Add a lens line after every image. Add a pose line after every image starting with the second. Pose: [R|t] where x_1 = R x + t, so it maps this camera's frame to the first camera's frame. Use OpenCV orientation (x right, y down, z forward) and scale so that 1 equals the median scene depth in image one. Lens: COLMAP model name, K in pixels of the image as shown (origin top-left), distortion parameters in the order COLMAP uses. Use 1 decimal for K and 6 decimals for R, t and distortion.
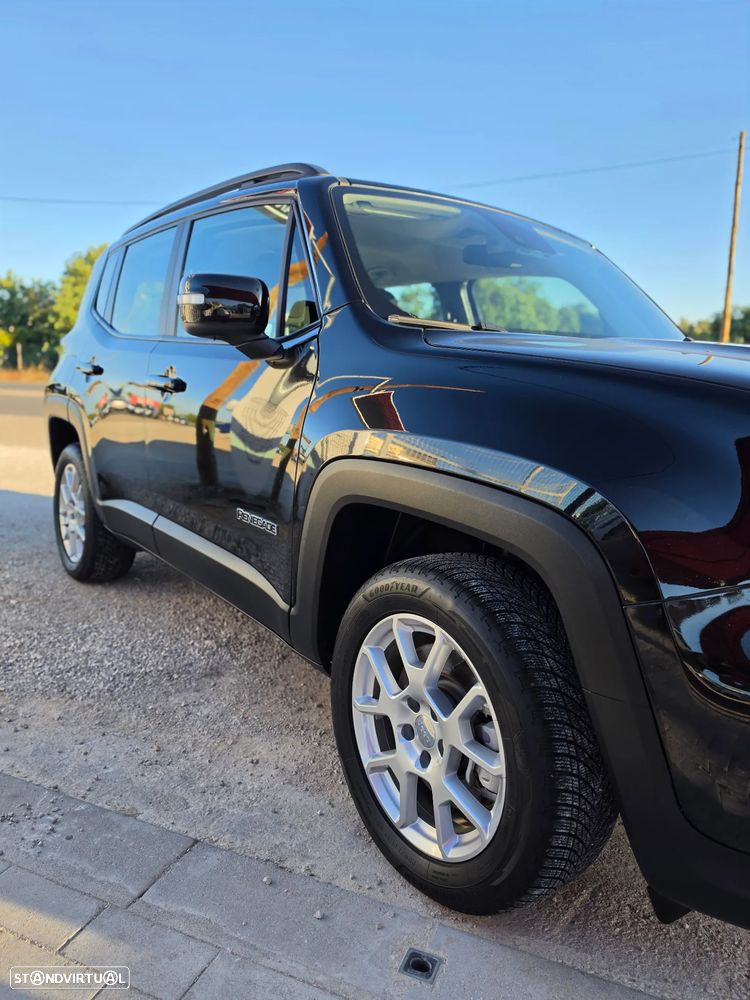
lens RADIAL K [[752.4, 0, 394.3], [0, 752.4, 542.5], [0, 0, 1]] dist [0.099978, -0.142948]
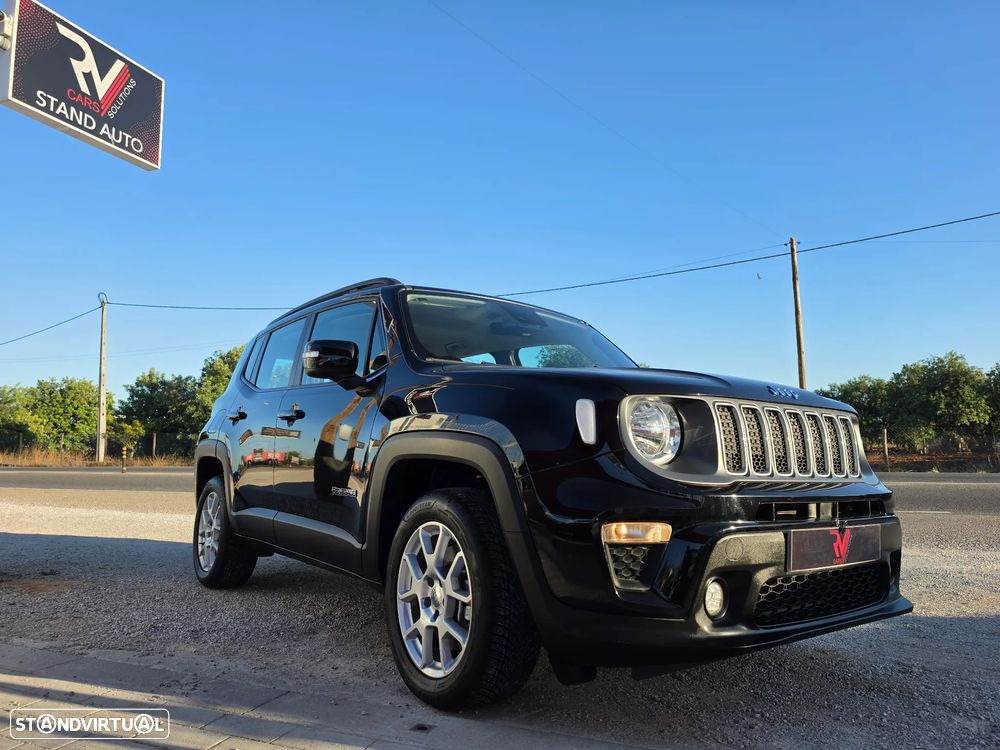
lens RADIAL K [[752.4, 0, 493.1], [0, 752.4, 392.7], [0, 0, 1]] dist [0.099978, -0.142948]
pose [[0.999507, -0.019624, -0.024502, 0.150780], [0.011450, 0.954646, -0.297522, 0.227717], [0.029229, 0.297095, 0.954401, -0.475194]]
